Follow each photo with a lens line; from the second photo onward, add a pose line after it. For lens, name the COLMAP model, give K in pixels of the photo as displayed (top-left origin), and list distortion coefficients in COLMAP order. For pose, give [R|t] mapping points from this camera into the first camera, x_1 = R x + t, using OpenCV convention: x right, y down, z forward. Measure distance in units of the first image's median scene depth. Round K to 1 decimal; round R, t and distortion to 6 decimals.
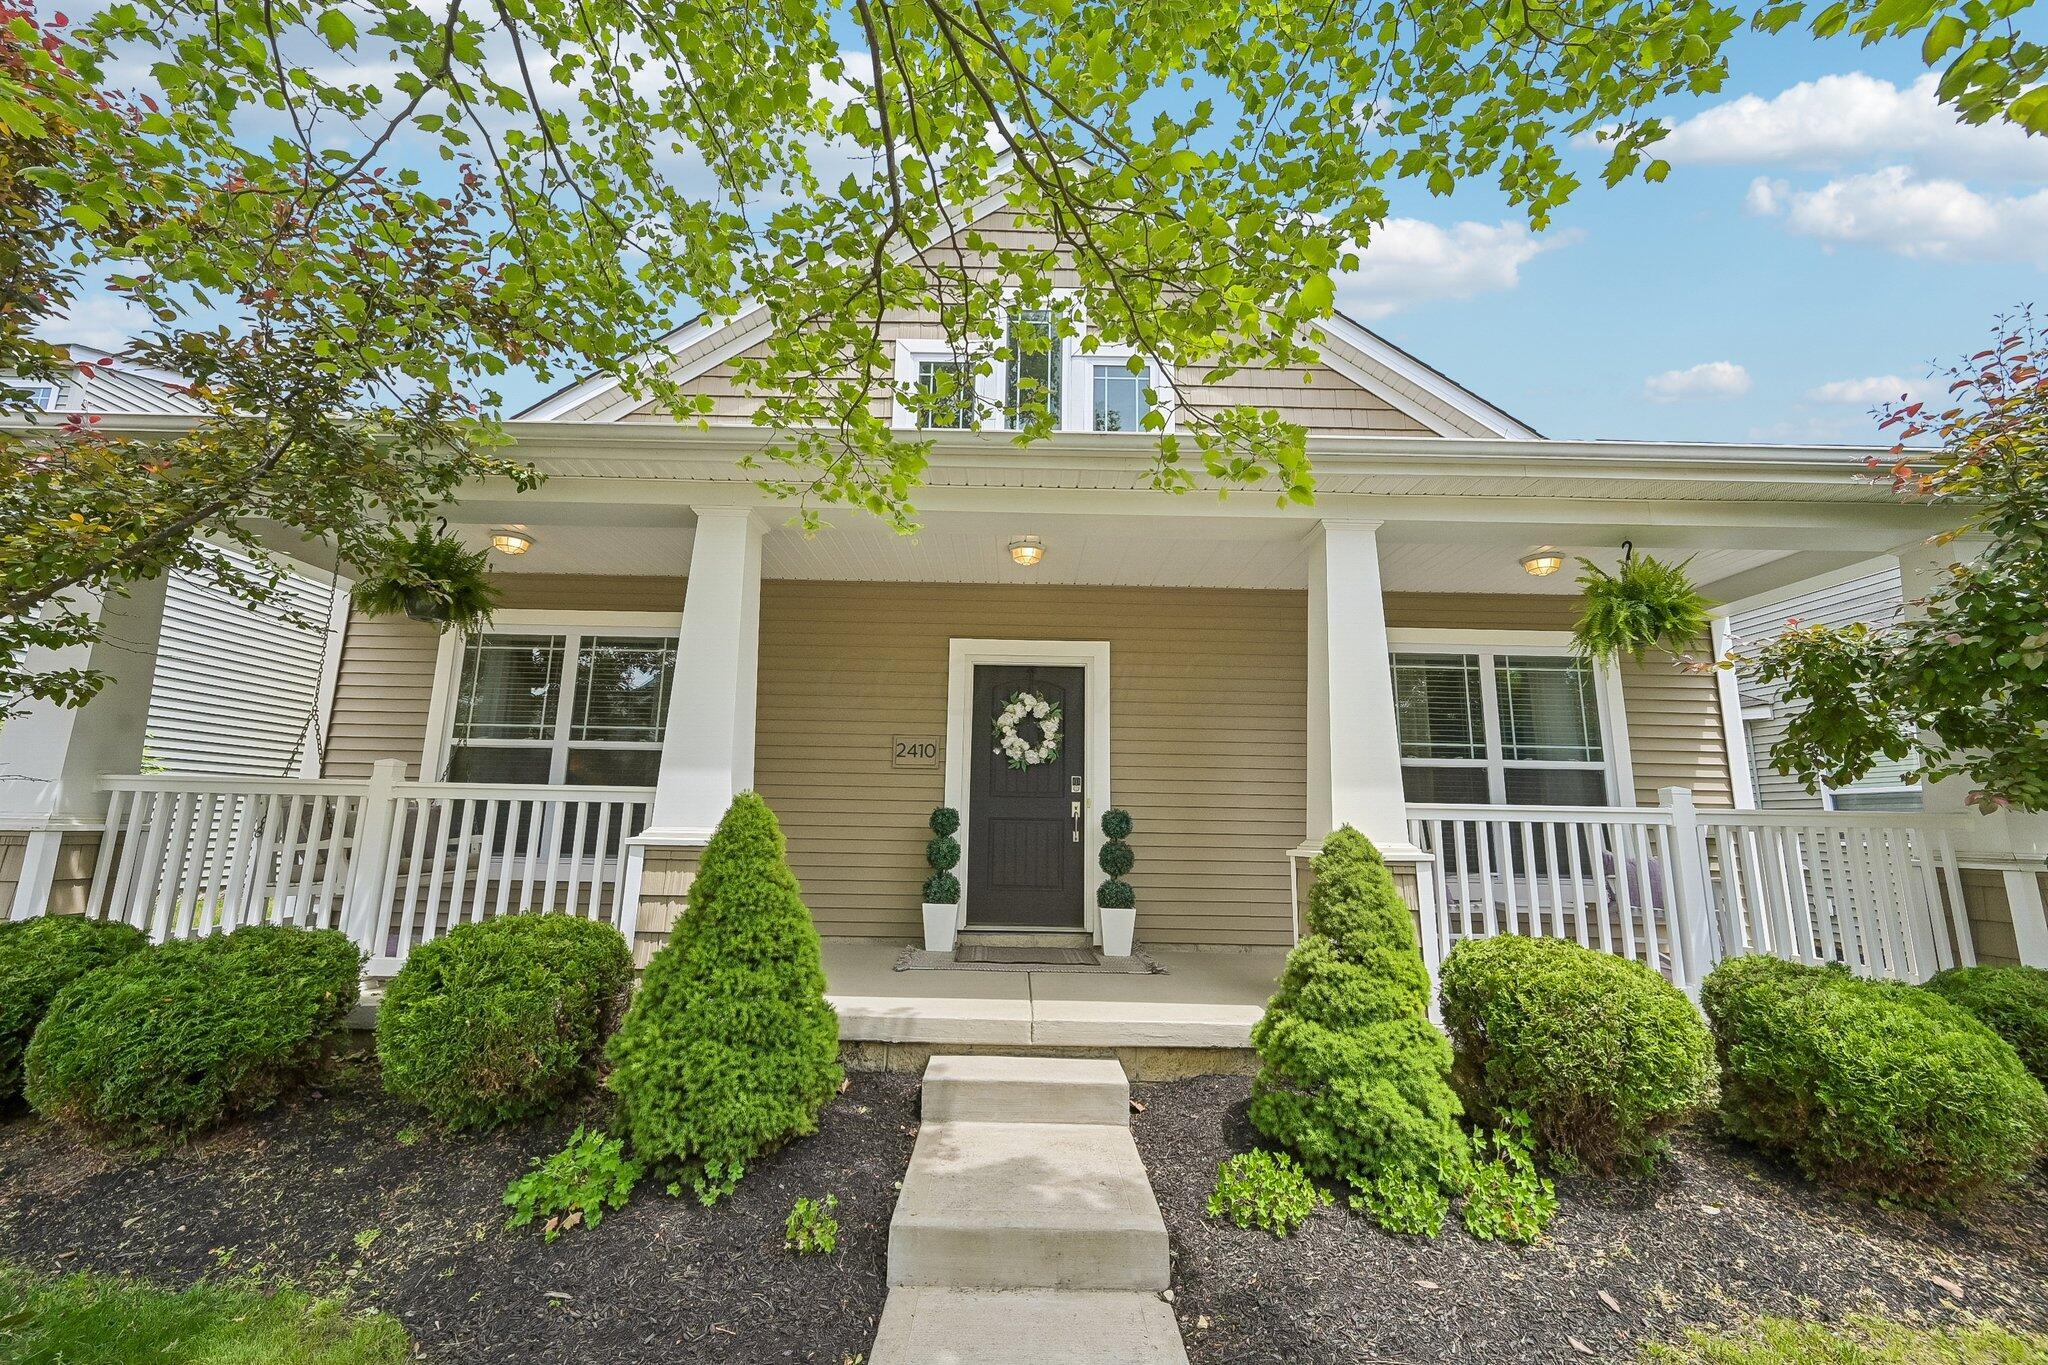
lens RADIAL K [[817.0, 0, 1019.0], [0, 817.0, 676.6], [0, 0, 1]] dist [-0.001611, -0.000061]
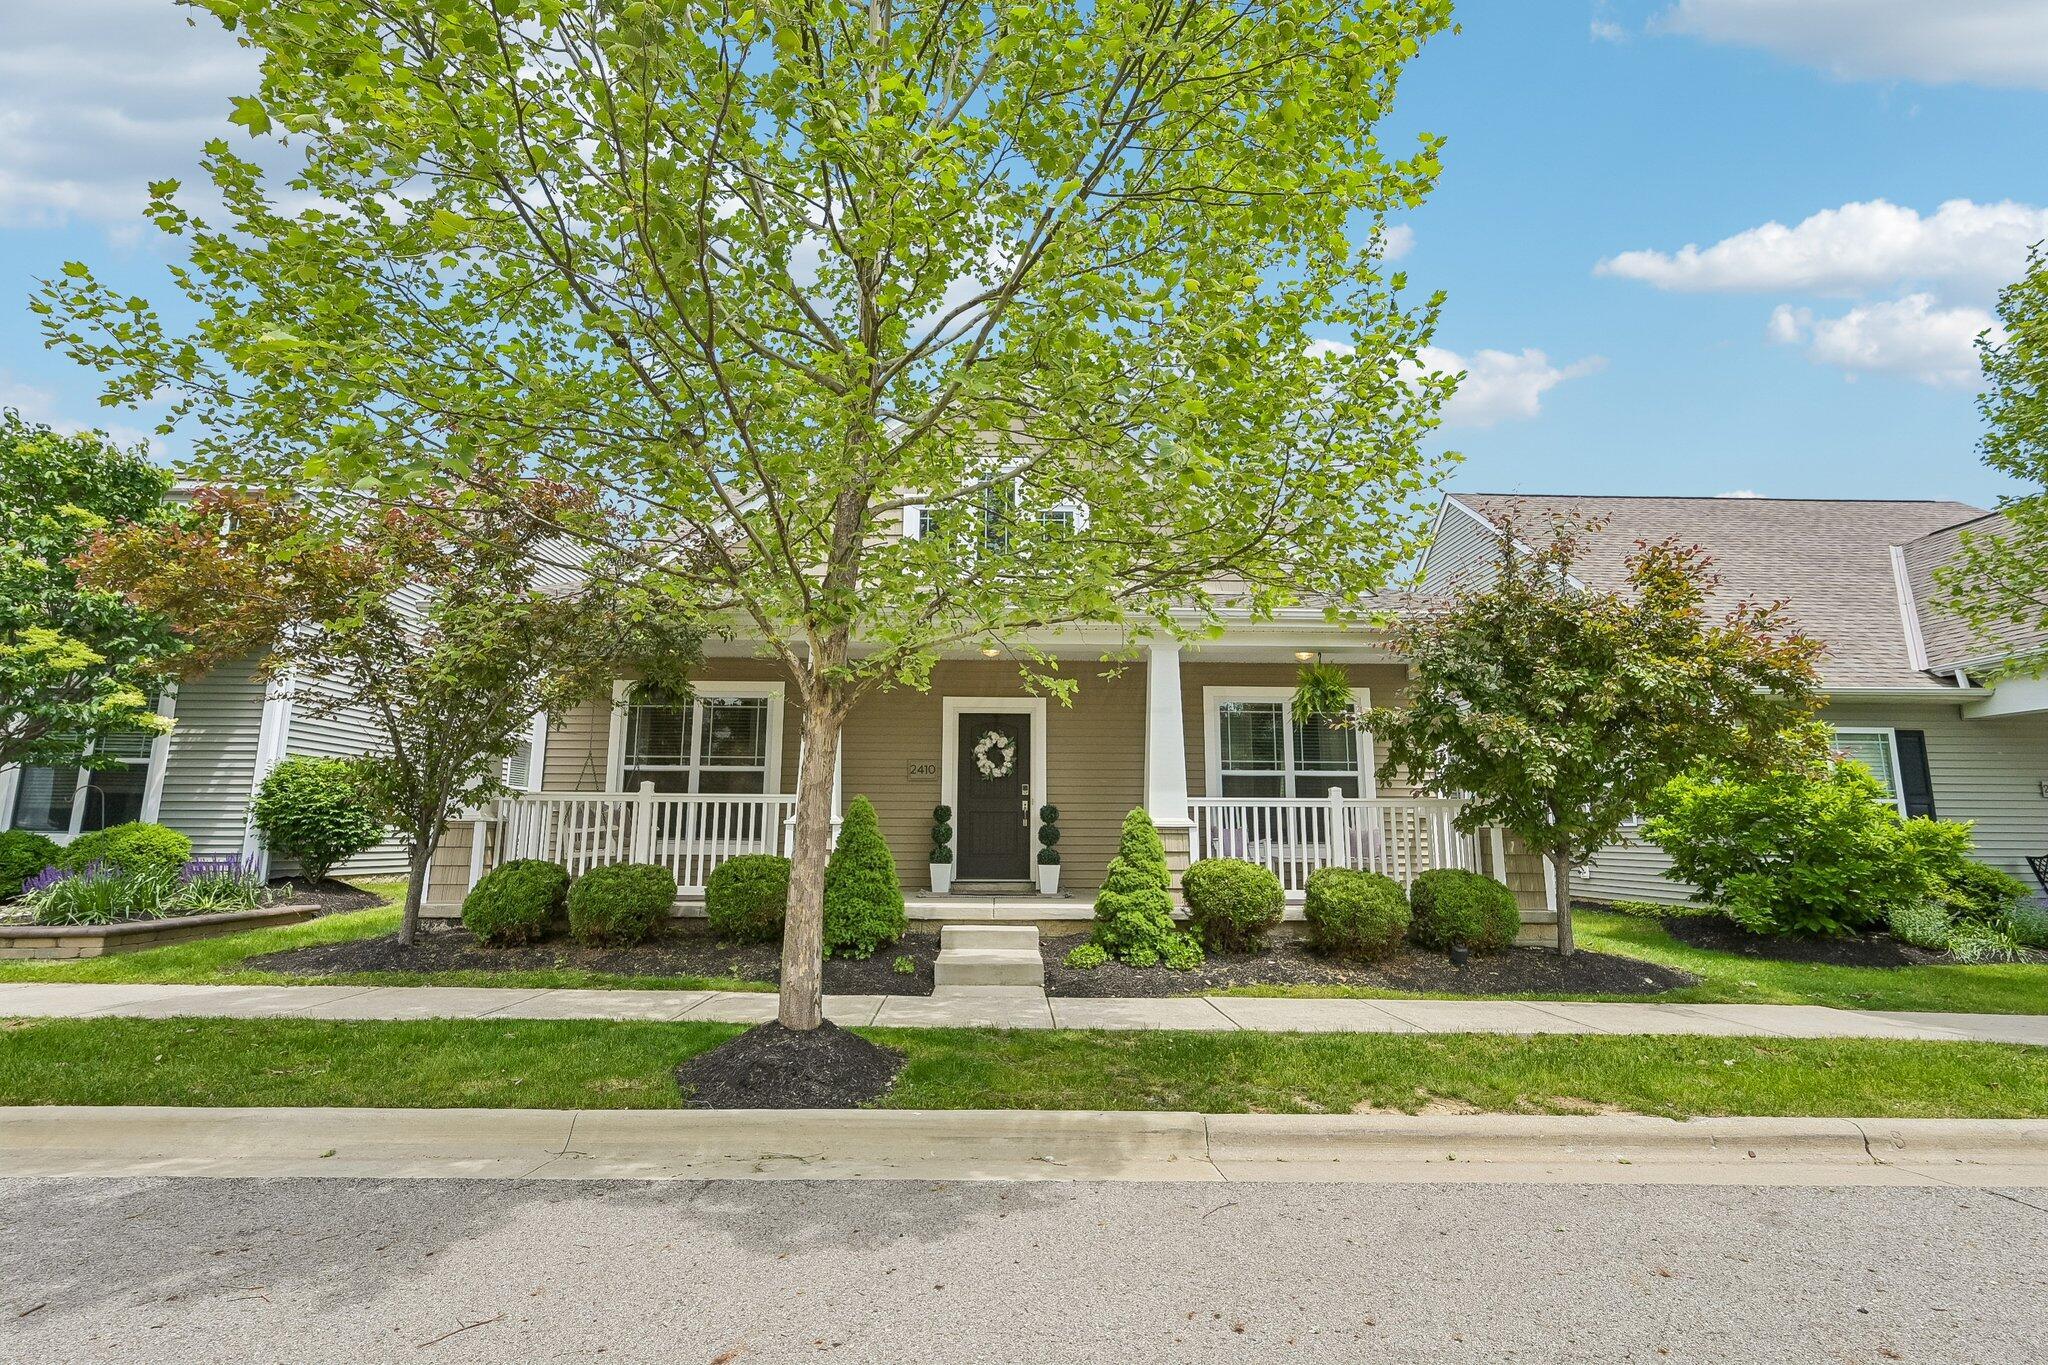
lens RADIAL K [[934.8, 0, 1024.0], [0, 934.8, 682.5], [0, 0, 1]] dist [-0.022677, -0.000079]
pose [[0.999572, -0.010025, 0.027468, 0.024659], [0.009515, 0.999781, 0.018631, -0.128081], [-0.027649, -0.018362, 0.999449, -0.943666]]
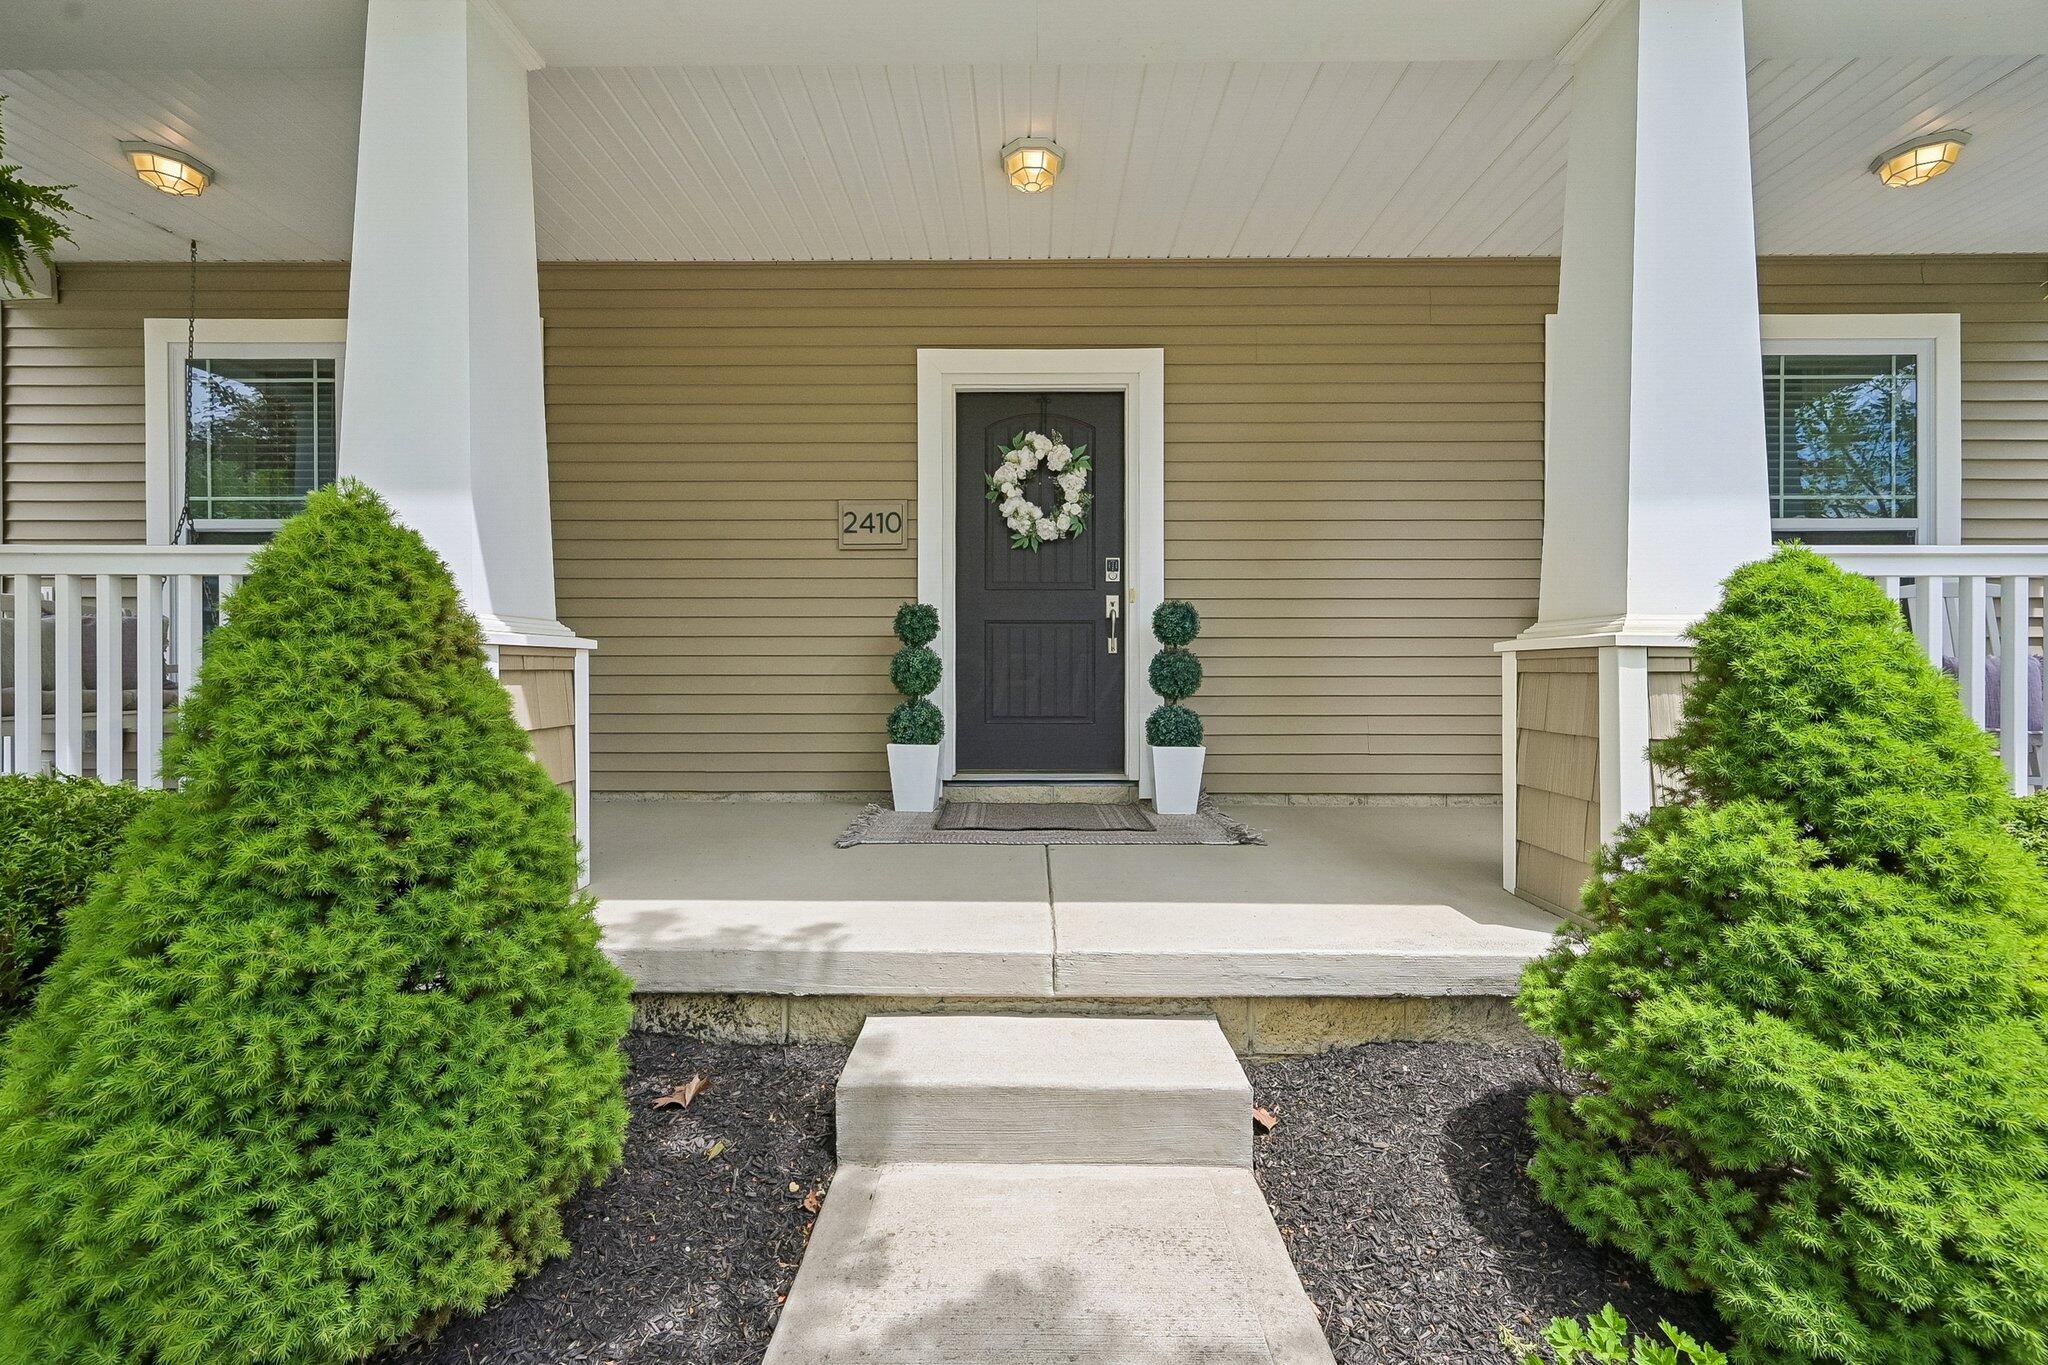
lens RADIAL K [[830.8, 0, 1024.4], [0, 830.8, 672.1], [0, 0, 1]] dist [-0.002444, -0.000321]
pose [[0.999758, -0.018161, -0.012401, 0.005013], [0.020133, 0.982718, 0.184009, 0.104413], [0.008845, -0.184214, 0.982846, 0.370386]]
